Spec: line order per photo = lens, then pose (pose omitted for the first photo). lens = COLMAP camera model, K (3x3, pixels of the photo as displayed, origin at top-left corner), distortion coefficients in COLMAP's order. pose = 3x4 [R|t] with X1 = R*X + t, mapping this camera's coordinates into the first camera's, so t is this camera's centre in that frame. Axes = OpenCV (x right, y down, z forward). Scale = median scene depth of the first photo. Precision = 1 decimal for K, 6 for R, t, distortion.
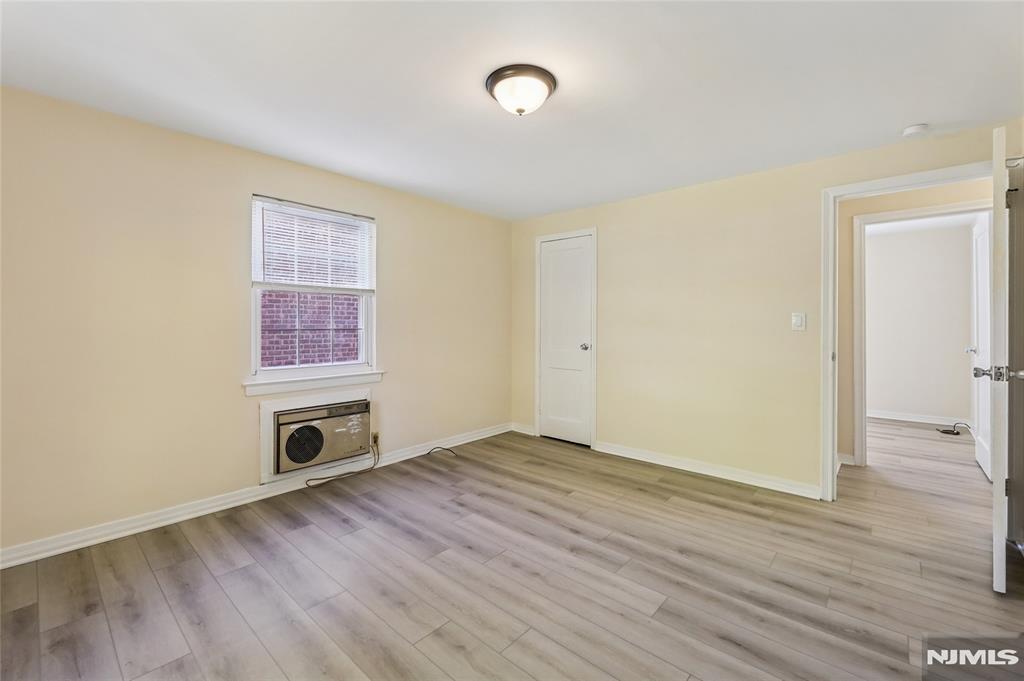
lens RADIAL K [[420.4, 0, 527.1], [0, 420.4, 327.8], [0, 0, 1]] dist [-0.000942, -0.000671]
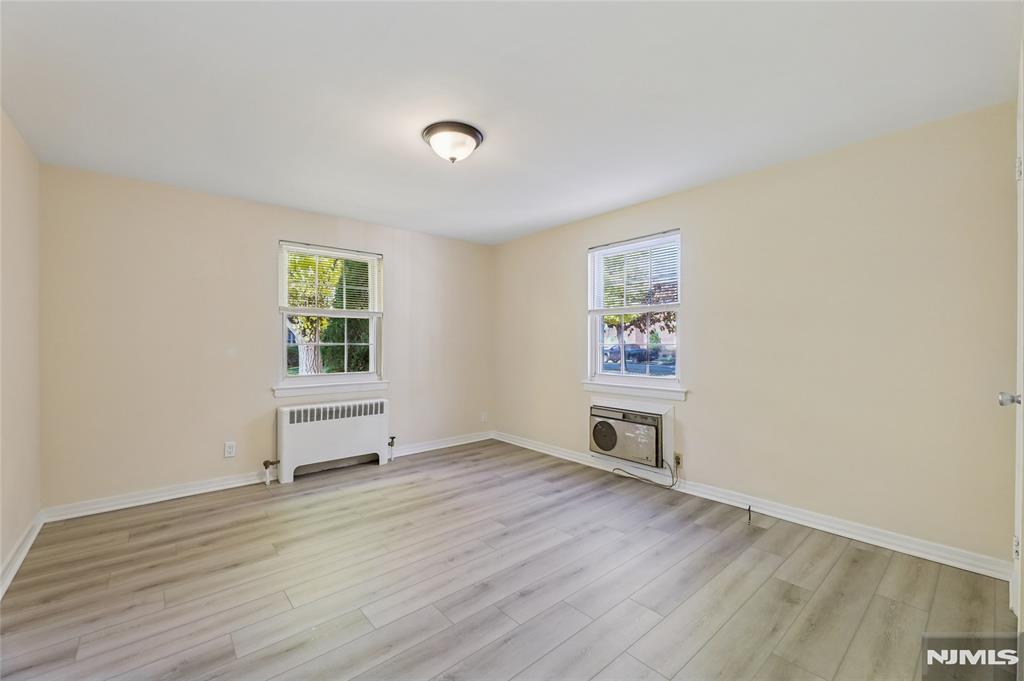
lens RADIAL K [[420.4, 0, 501.3], [0, 420.4, 344.1], [0, 0, 1]] dist [-0.000942, -0.000671]
pose [[-0.156225, -0.000962, -0.987721, 0.749743], [-0.005580, 0.999984, -0.000092, 0.005121], [0.987706, 0.005497, -0.156228, 0.879258]]
